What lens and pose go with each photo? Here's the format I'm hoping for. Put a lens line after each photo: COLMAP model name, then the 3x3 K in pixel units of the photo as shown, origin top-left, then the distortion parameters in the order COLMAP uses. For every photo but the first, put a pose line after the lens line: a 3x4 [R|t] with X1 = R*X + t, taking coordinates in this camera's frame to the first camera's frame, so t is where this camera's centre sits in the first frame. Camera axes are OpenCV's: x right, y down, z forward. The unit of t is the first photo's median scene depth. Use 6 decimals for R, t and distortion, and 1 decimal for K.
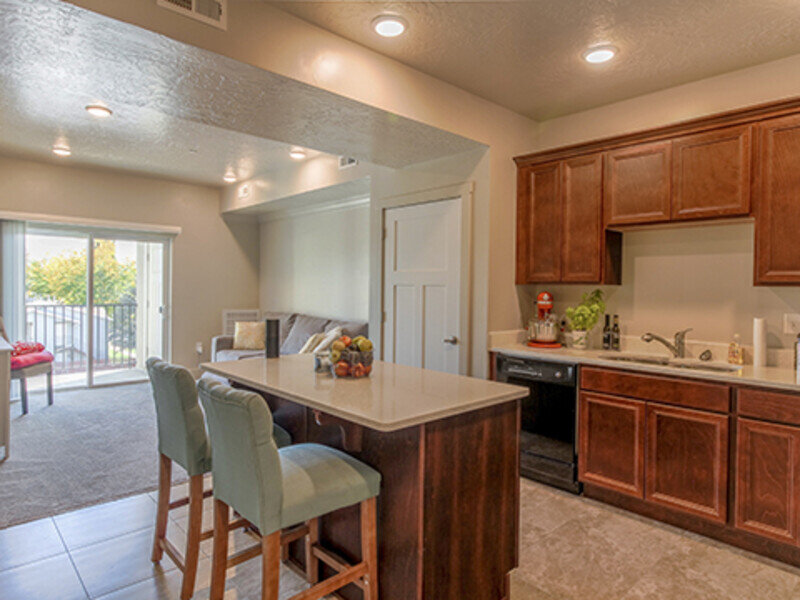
lens RADIAL K [[494.9, 0, 400.2], [0, 494.9, 297.4], [0, 0, 1]] dist [0.005372, 0.000784]
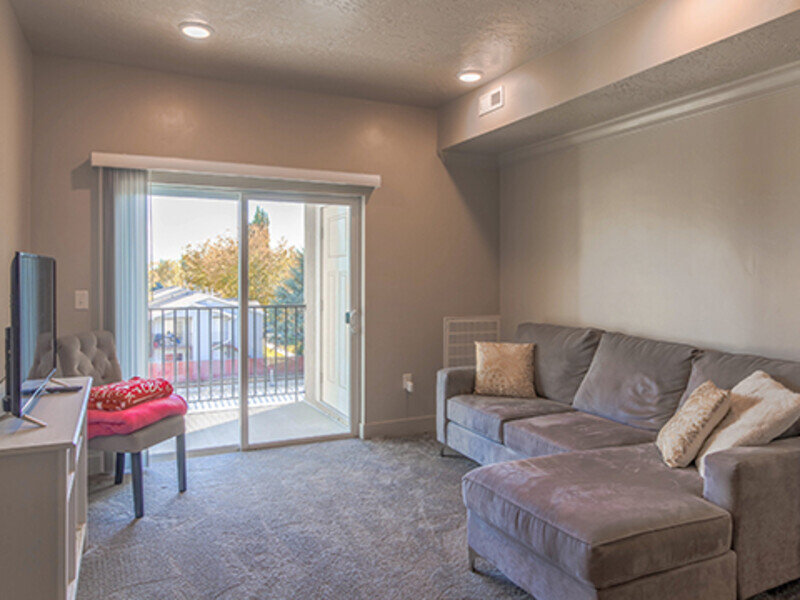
lens RADIAL K [[568.2, 0, 399.6], [0, 568.2, 297.6], [0, 0, 1]] dist [-0.027553, -0.001139]
pose [[0.957077, 0.002074, -0.289826, -0.225592], [0.002775, 0.999863, 0.016320, -0.009960], [0.289820, -0.016423, 0.956940, 0.366845]]
